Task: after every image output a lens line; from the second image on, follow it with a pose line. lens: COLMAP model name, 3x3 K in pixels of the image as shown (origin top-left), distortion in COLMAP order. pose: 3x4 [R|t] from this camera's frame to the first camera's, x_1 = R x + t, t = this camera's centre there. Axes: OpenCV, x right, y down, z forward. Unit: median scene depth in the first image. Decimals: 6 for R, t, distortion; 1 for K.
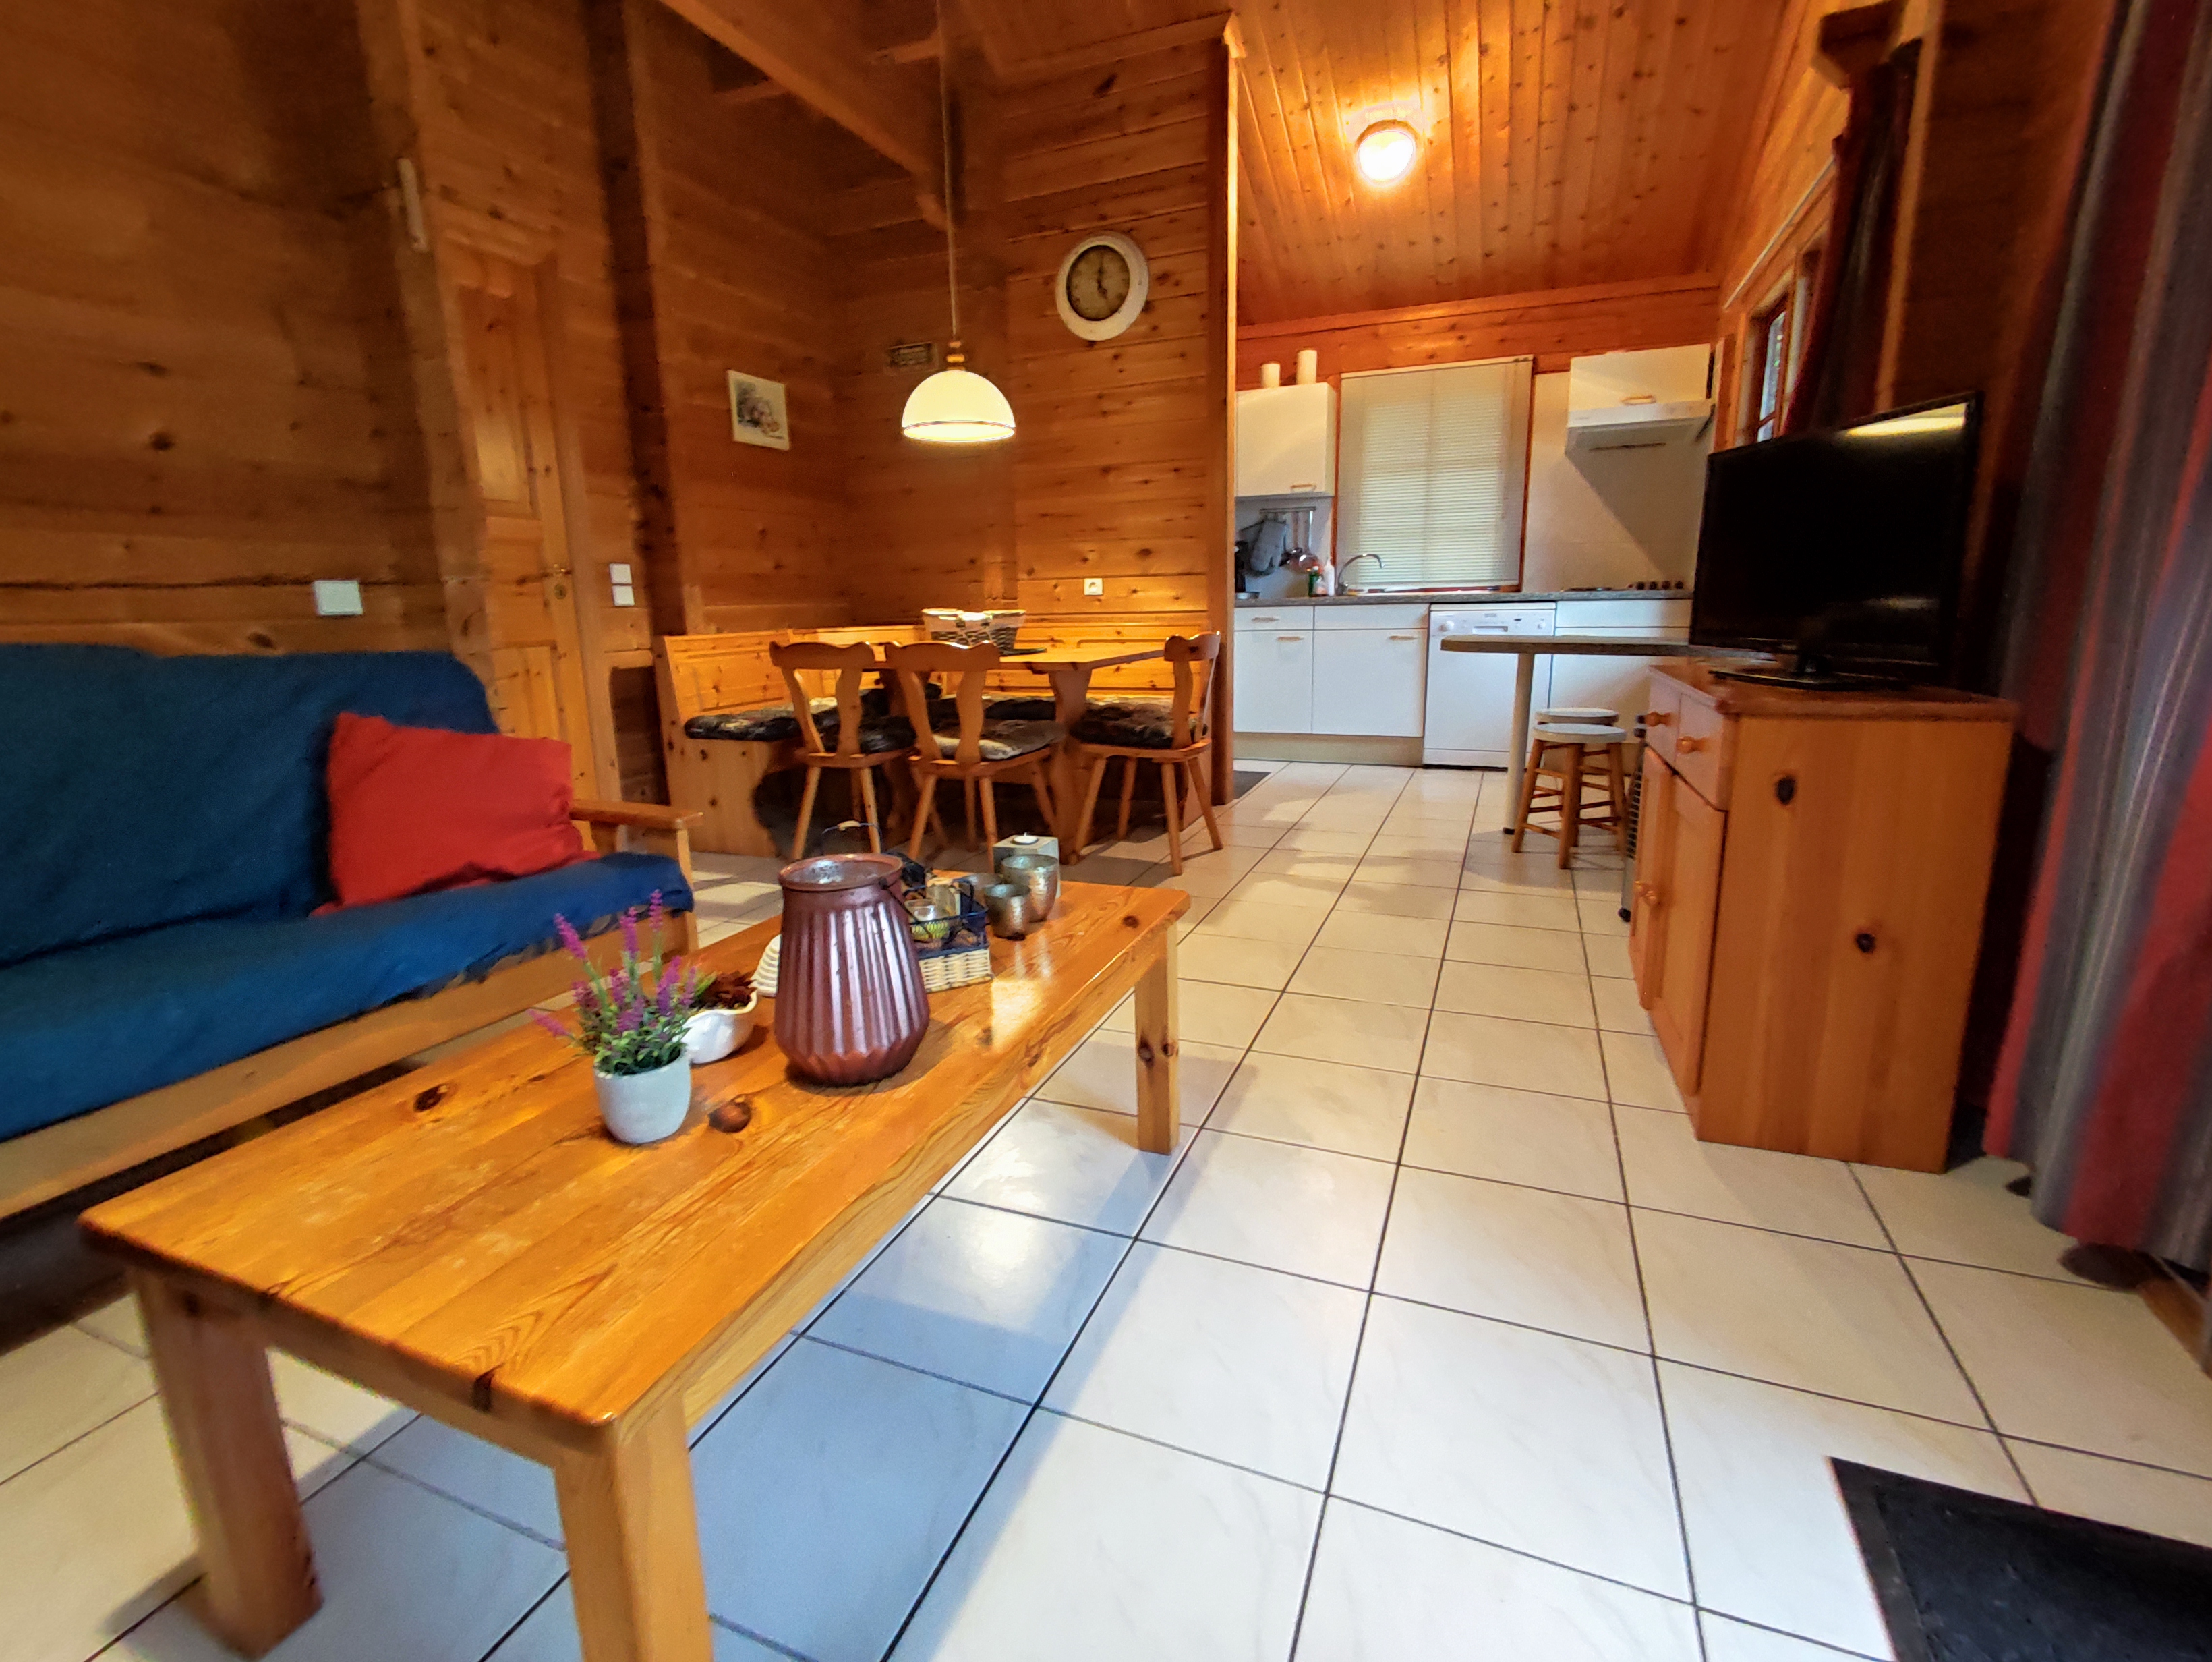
lens RADIAL K [[1007.9, 0, 1102.3], [0, 1007.9, 818.1], [0, 0, 1]] dist [-0.008435, 0.004608]
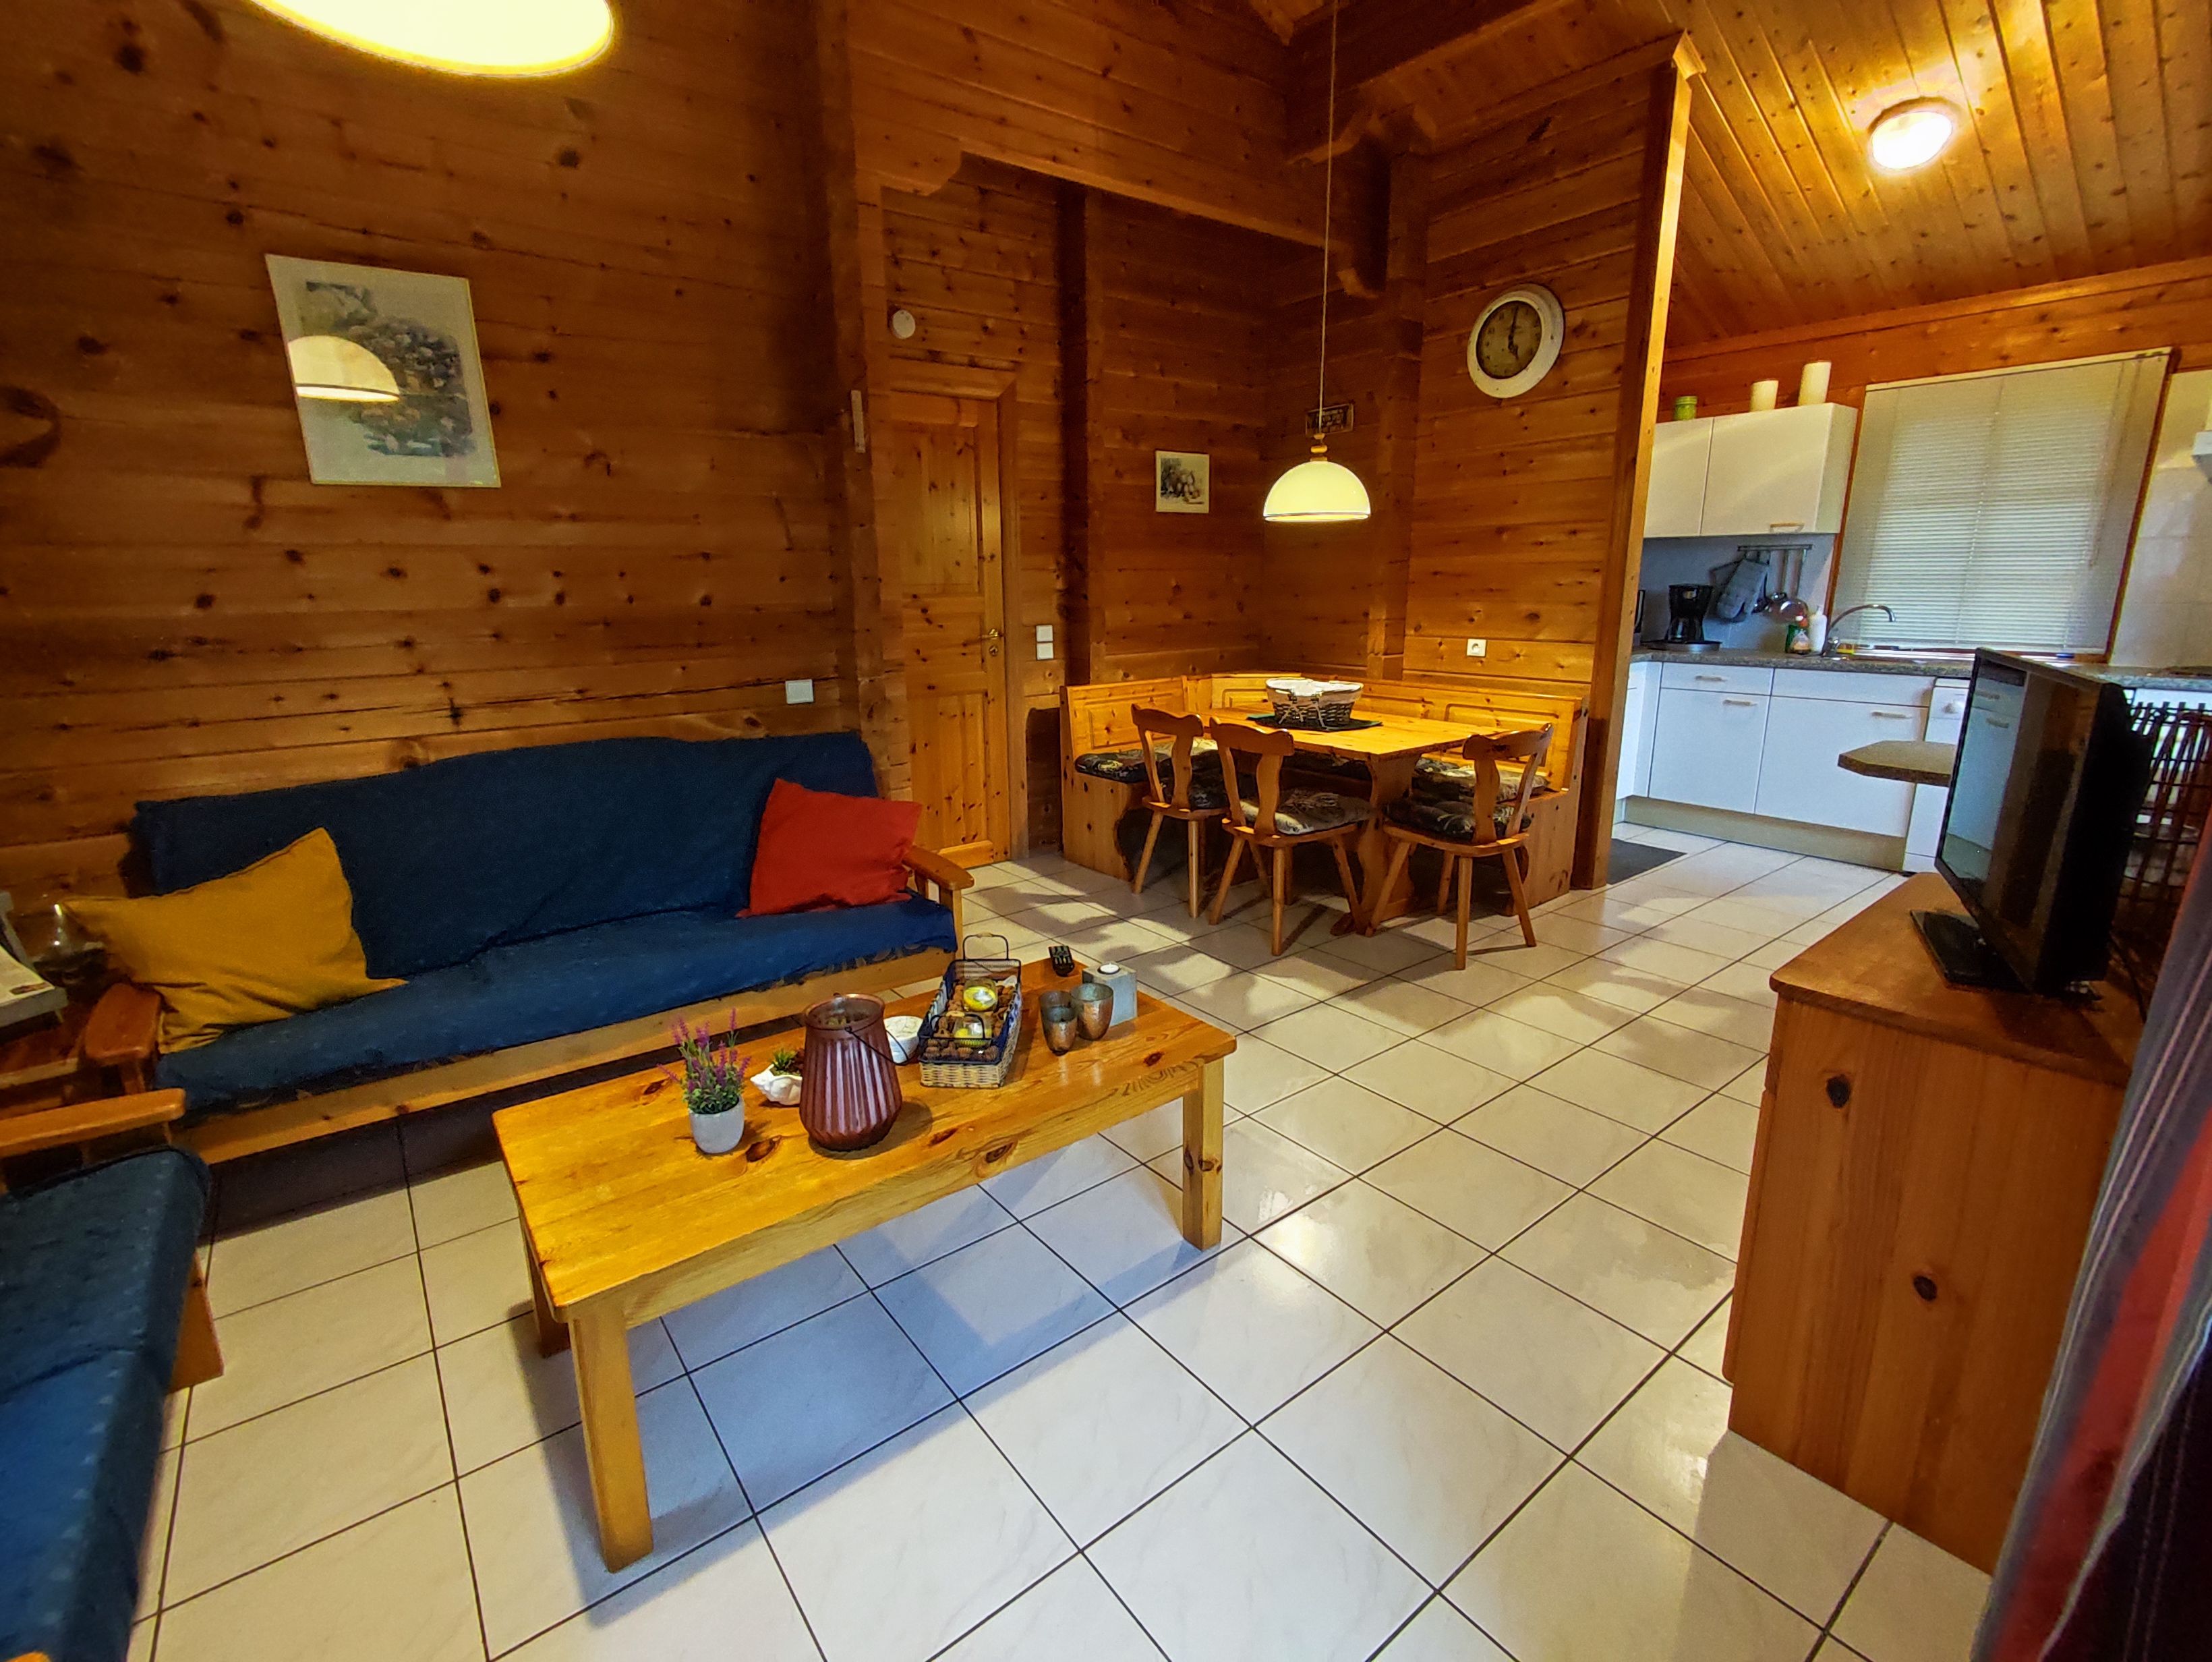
lens RADIAL K [[1007.9, 0, 1102.3], [0, 1007.9, 818.1], [0, 0, 1]] dist [-0.008435, 0.004608]
pose [[0.863269, 0.128044, -0.488234, 0.205931], [-0.112736, 0.991765, 0.060768, -0.097925], [0.491994, 0.002582, 0.870595, -0.036918]]
